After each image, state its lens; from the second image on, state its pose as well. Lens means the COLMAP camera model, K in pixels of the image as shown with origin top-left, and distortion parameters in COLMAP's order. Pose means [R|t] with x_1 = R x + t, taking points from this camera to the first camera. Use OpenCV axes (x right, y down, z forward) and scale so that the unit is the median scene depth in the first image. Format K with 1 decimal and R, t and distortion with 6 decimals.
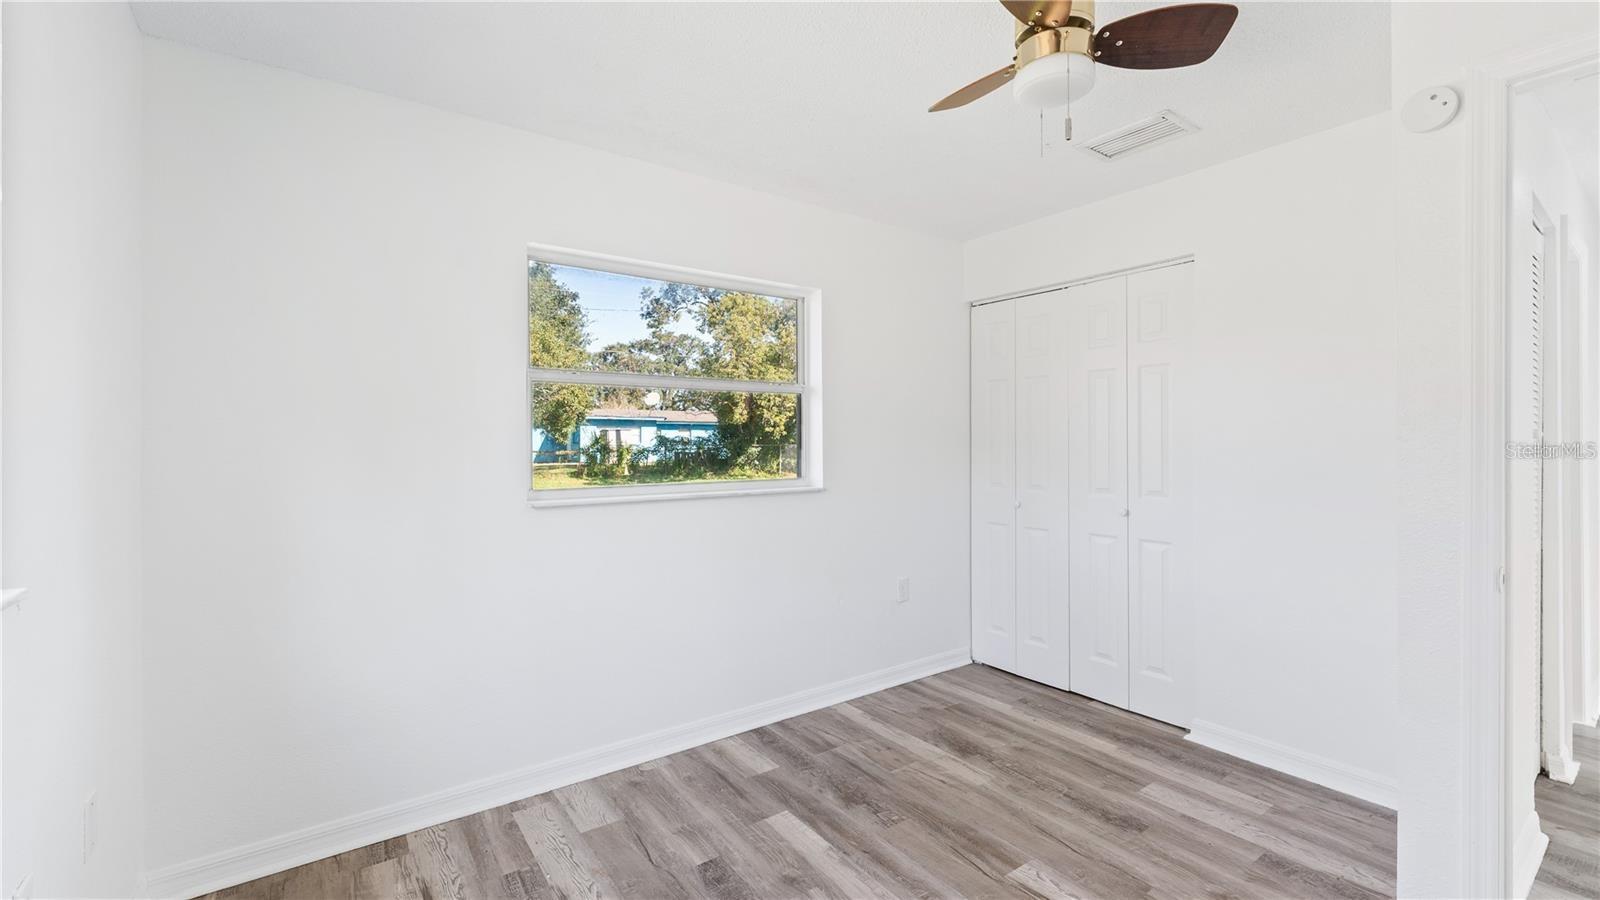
lens RADIAL K [[647.4, 0, 797.9], [0, 647.4, 444.2], [0, 0, 1]] dist [0.000593, -0.000147]
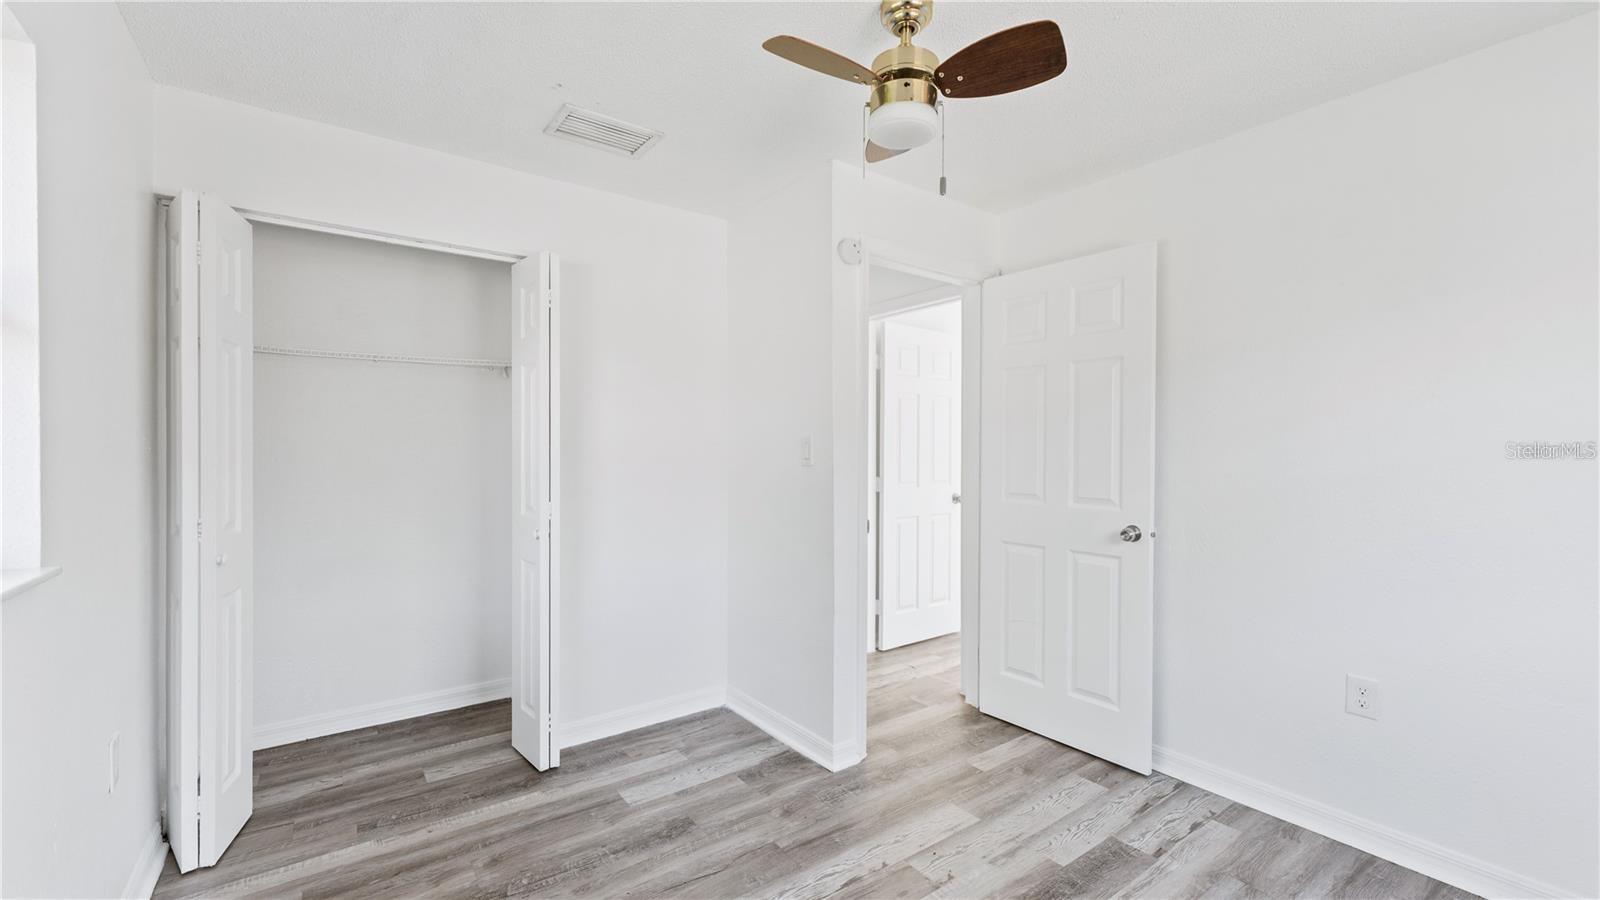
lens RADIAL K [[647.4, 0, 797.9], [0, 647.4, 444.2], [0, 0, 1]] dist [0.000593, -0.000147]
pose [[0.006989, 0.010843, 0.999917, -0.455378], [0.003052, 0.999936, -0.010865, 0.003167], [-0.999971, 0.003127, 0.006955, 0.736290]]
